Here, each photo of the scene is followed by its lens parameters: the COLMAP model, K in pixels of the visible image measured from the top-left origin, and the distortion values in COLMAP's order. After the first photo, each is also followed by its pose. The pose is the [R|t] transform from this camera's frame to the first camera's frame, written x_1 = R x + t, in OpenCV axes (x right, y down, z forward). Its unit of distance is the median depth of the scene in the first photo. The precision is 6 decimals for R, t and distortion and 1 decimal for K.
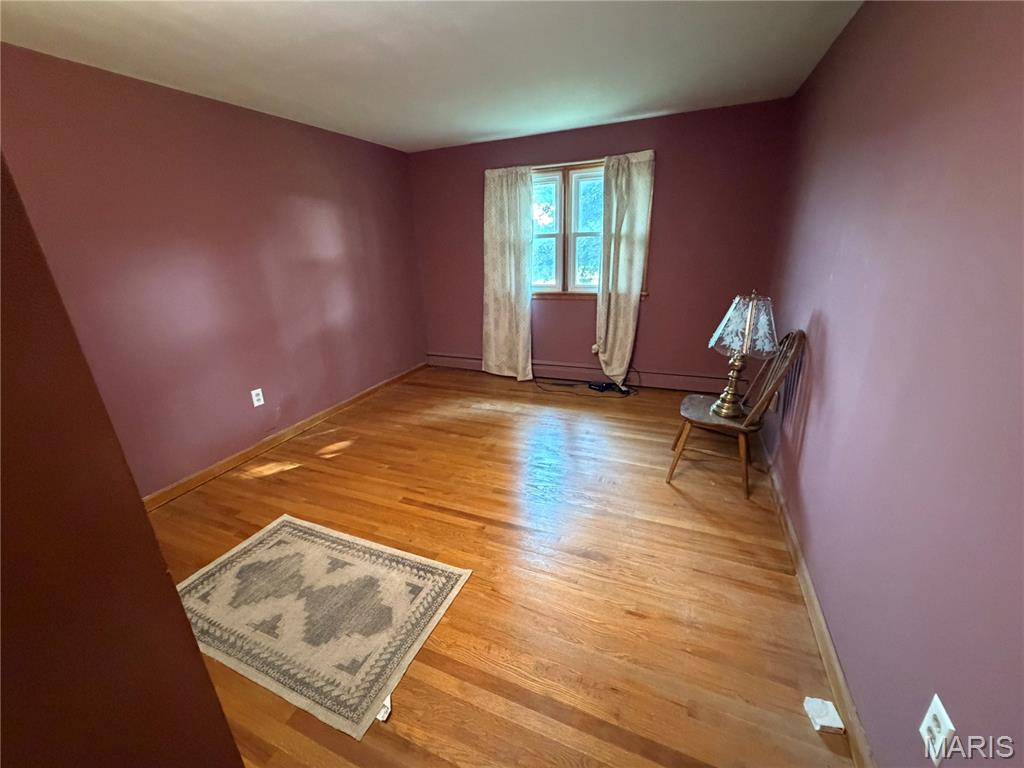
lens RADIAL K [[409.5, 0, 507.4], [0, 409.5, 380.9], [0, 0, 1]] dist [0.001582, -0.000209]
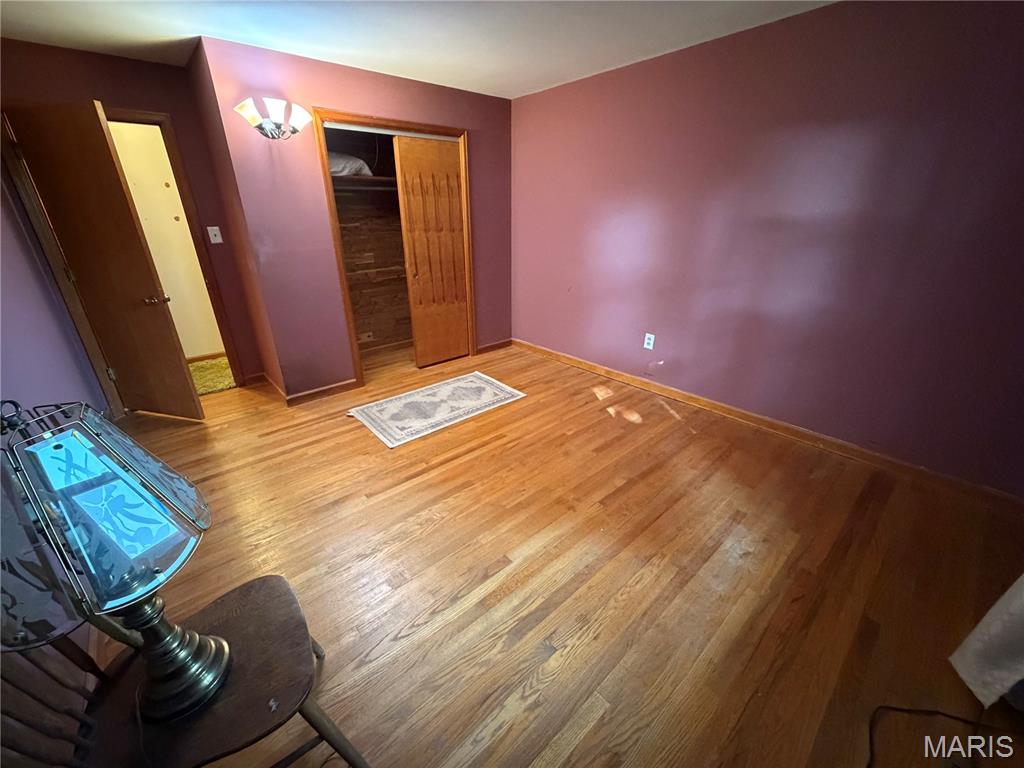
lens RADIAL K [[409.5, 0, 507.5], [0, 409.5, 381.9], [0, 0, 1]] dist [0.001582, -0.000209]
pose [[-0.436611, 0.387670, -0.811839, 0.515102], [-0.267242, 0.805774, 0.528498, -0.368043], [0.859042, 0.447705, -0.248208, 1.040971]]
